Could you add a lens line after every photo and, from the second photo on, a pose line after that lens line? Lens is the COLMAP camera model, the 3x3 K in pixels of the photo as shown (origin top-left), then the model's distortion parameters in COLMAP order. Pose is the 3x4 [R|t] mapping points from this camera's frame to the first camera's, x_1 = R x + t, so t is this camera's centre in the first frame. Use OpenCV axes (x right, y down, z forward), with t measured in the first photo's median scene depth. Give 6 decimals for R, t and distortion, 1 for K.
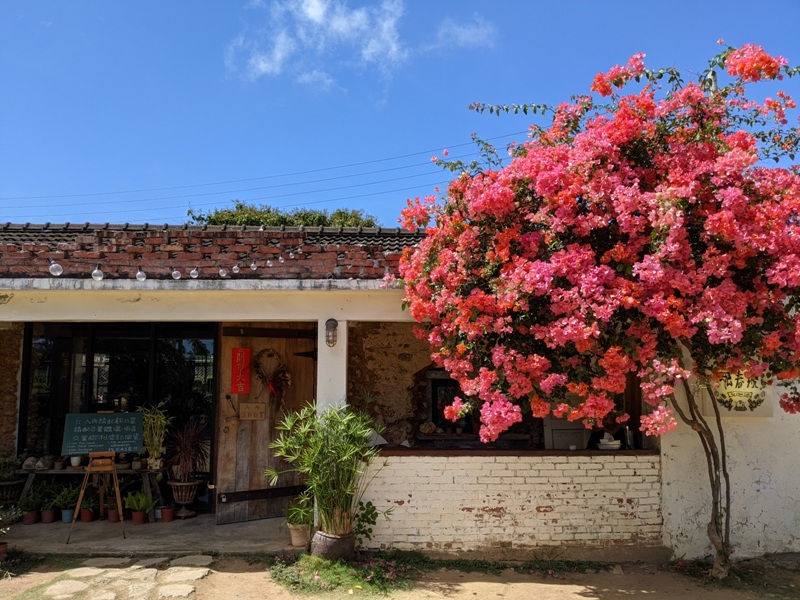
lens RADIAL K [[628.0, 0, 400.0], [0, 628.0, 300.0], [0, 0, 1]] dist [0.055994, -0.086854]
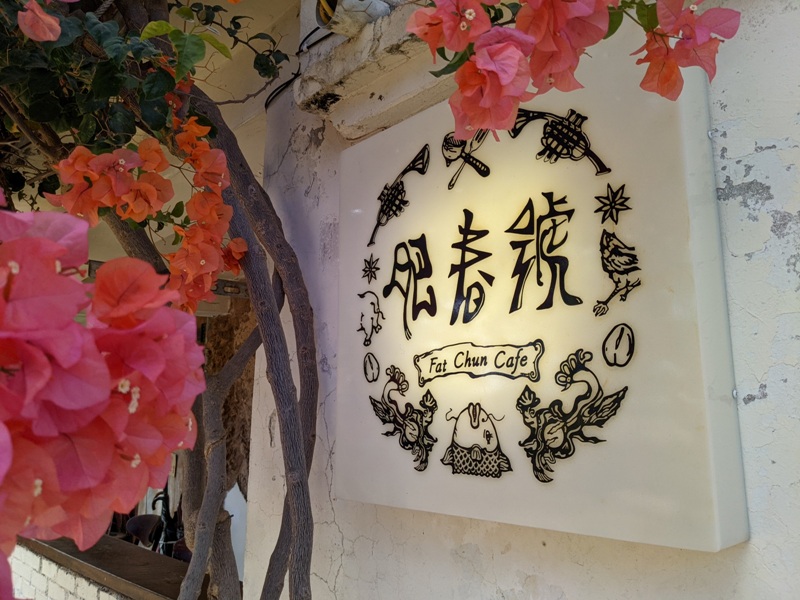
lens RADIAL K [[628.0, 0, 400.0], [0, 628.0, 300.0], [0, 0, 1]] dist [0.055994, -0.086854]
pose [[0.665044, -0.145442, -0.732505, 0.640391], [0.079255, 0.989059, -0.124426, 0.152290], [0.742587, 0.024694, 0.669294, 0.892100]]
